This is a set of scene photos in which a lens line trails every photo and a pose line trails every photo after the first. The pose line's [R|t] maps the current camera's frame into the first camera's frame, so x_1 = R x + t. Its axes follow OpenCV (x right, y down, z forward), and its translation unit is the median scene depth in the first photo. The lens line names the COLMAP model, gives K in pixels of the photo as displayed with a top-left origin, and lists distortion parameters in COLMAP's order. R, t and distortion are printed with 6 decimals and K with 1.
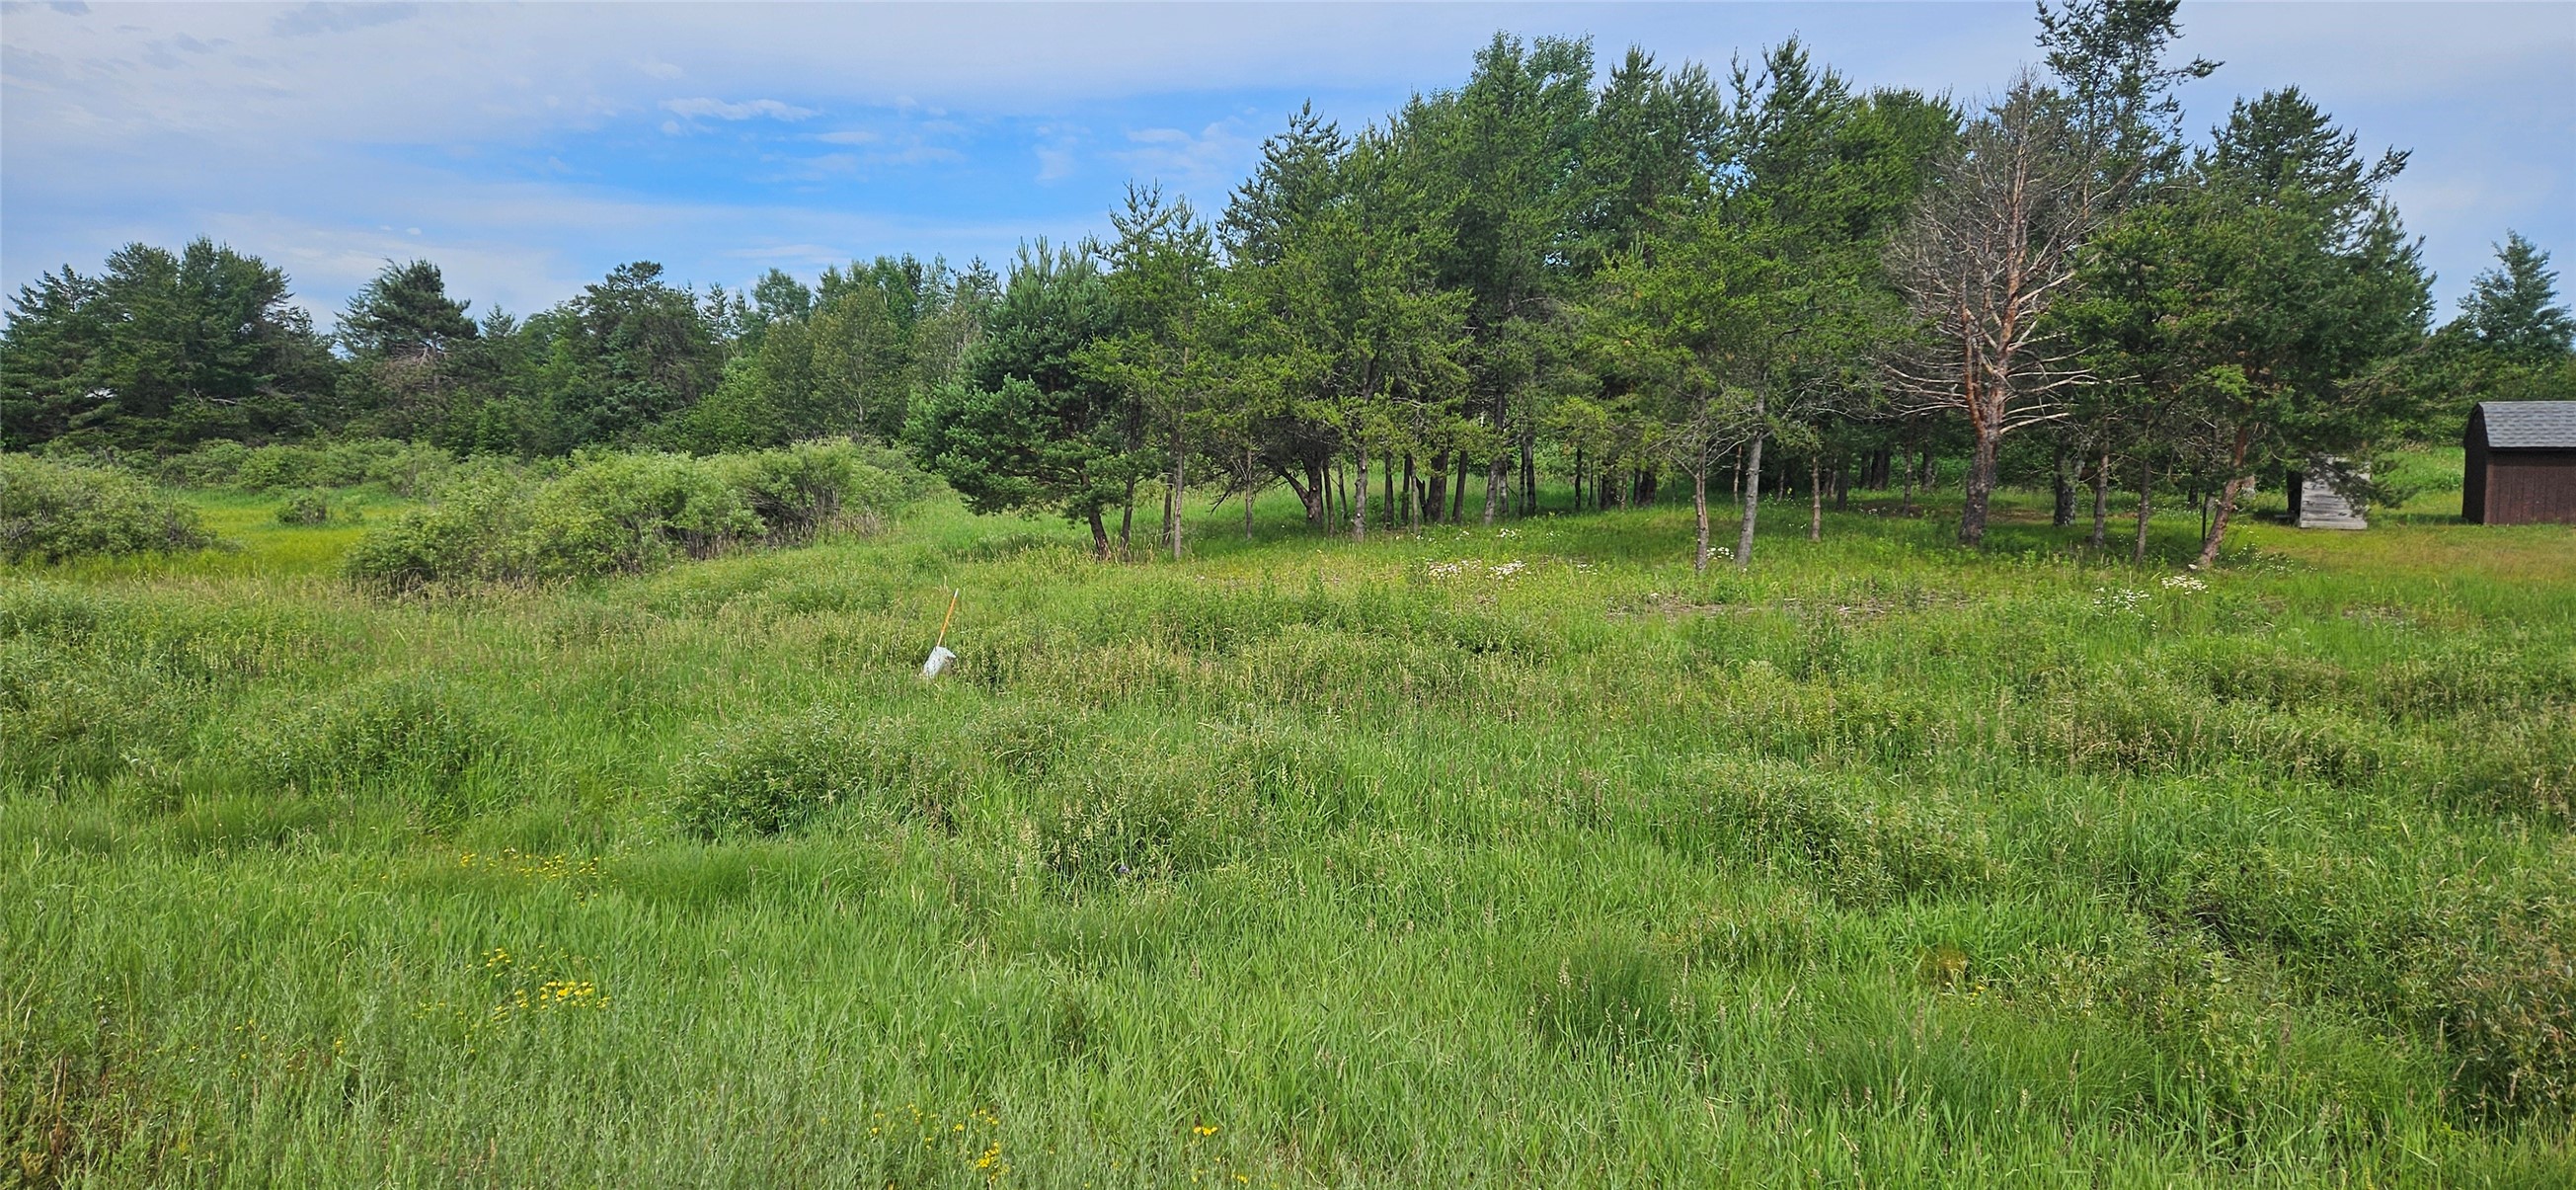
lens RADIAL K [[1684.9, 0, 1272.3], [0, 1684.9, 600.2], [0, 0, 1]] dist [0.060345, -0.055678]
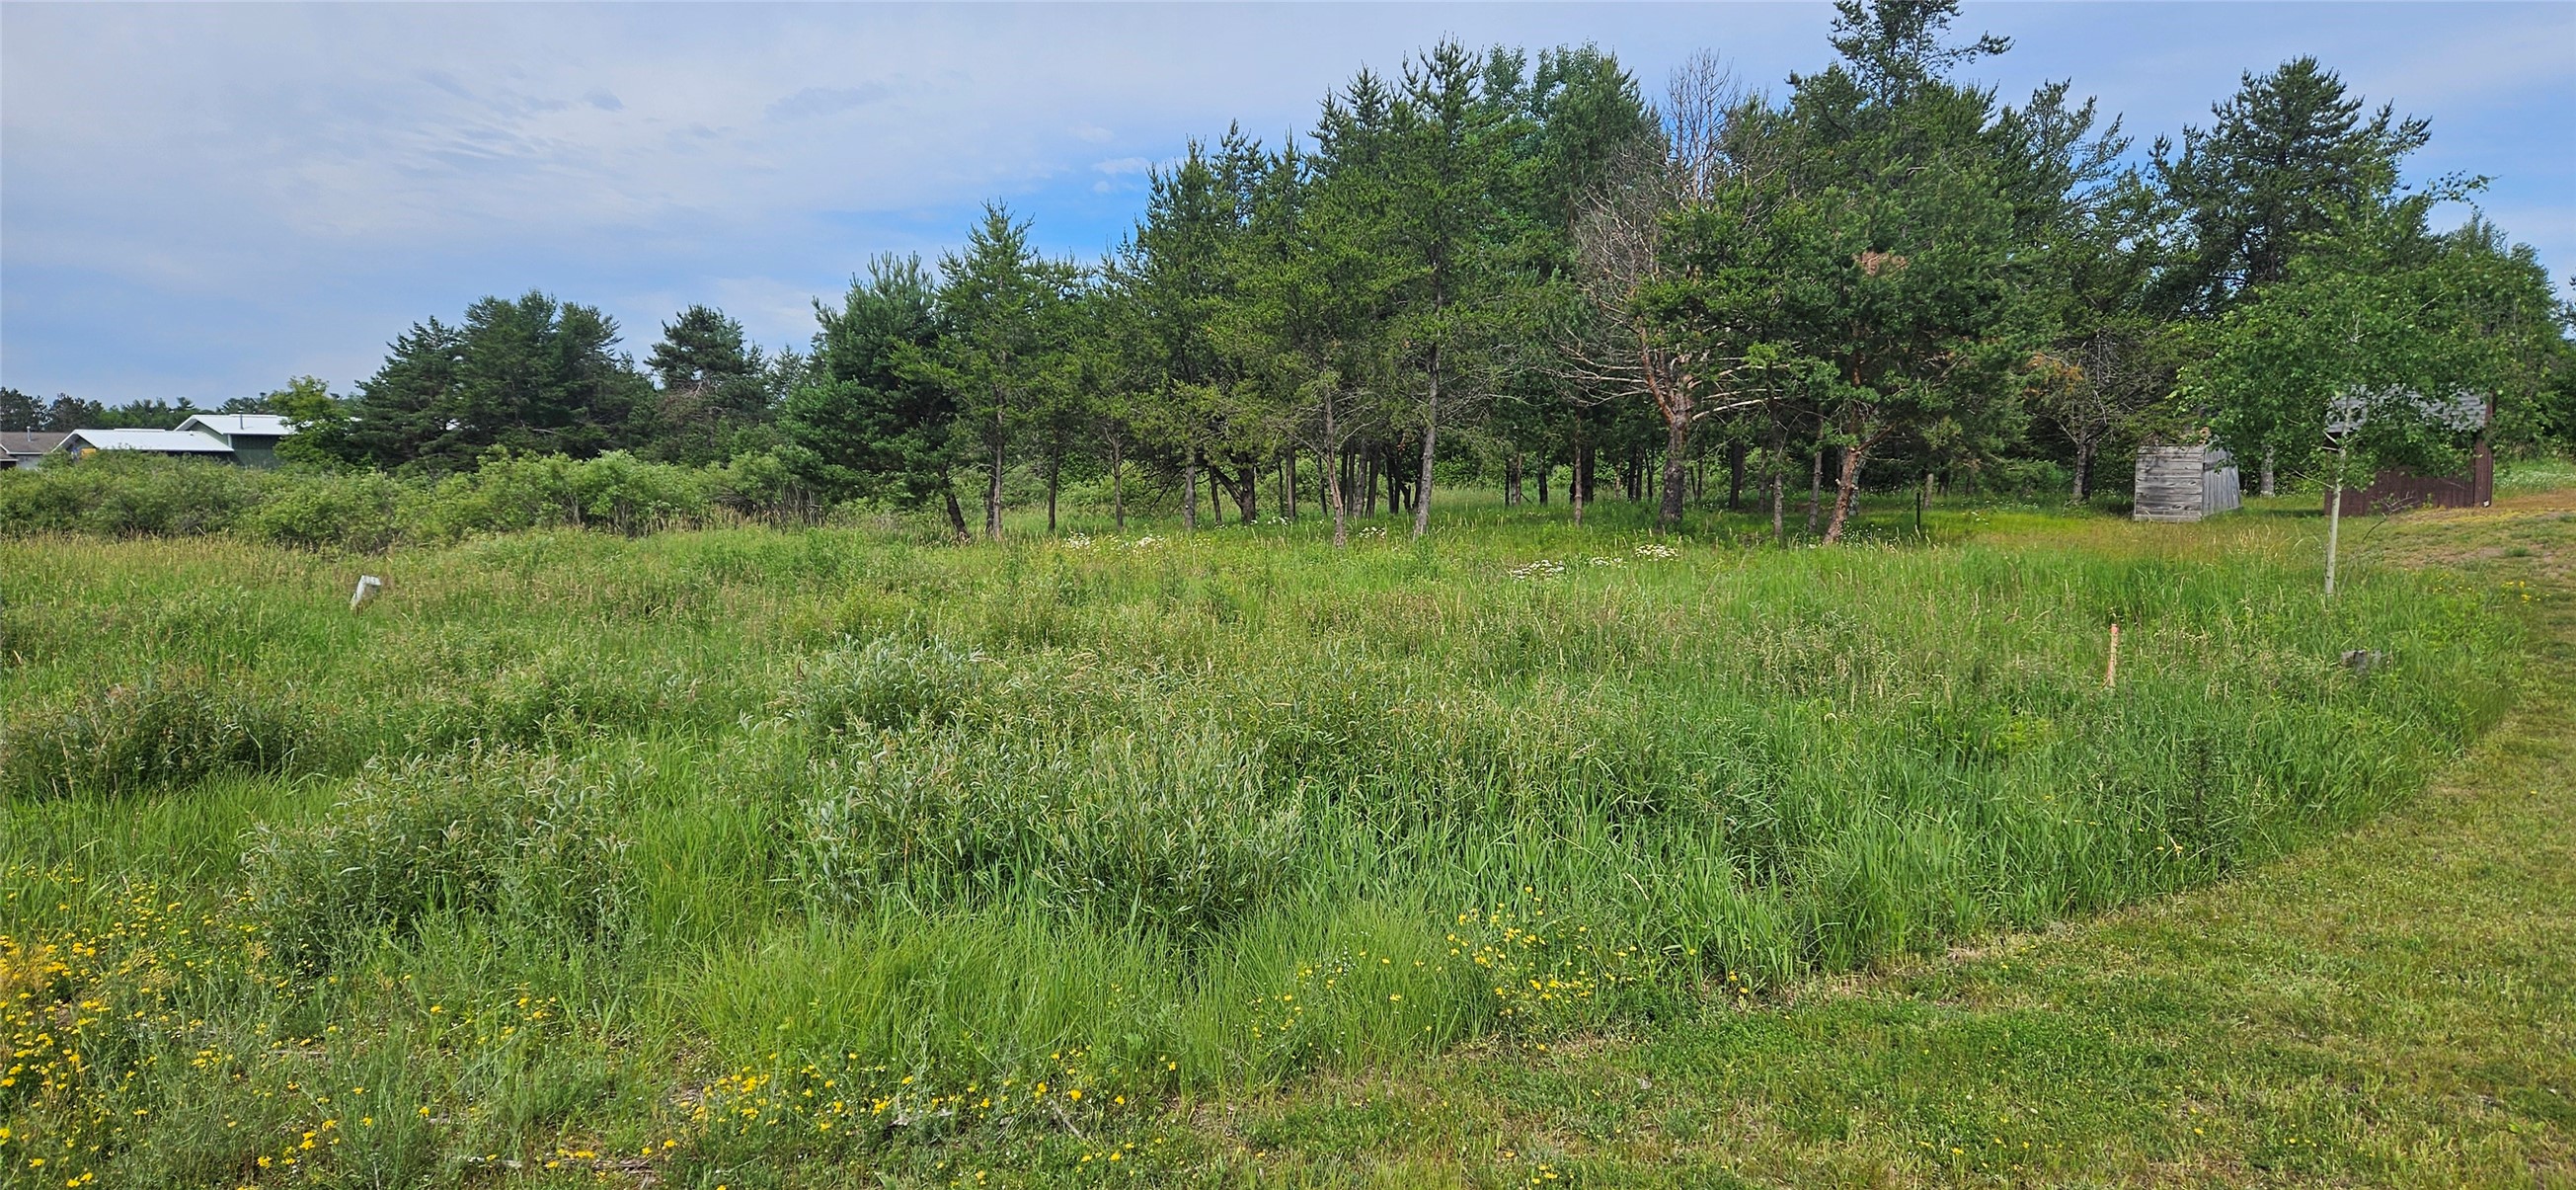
lens RADIAL K [[1684.9, 0, 1284.9], [0, 1684.9, 607.1], [0, 0, 1]] dist [0.060345, -0.055678]
pose [[0.975744, 0.014711, -0.218421, 0.131824], [-0.018399, 0.999720, -0.014863, 0.010709], [0.218141, 0.018521, 0.975742, -0.009742]]
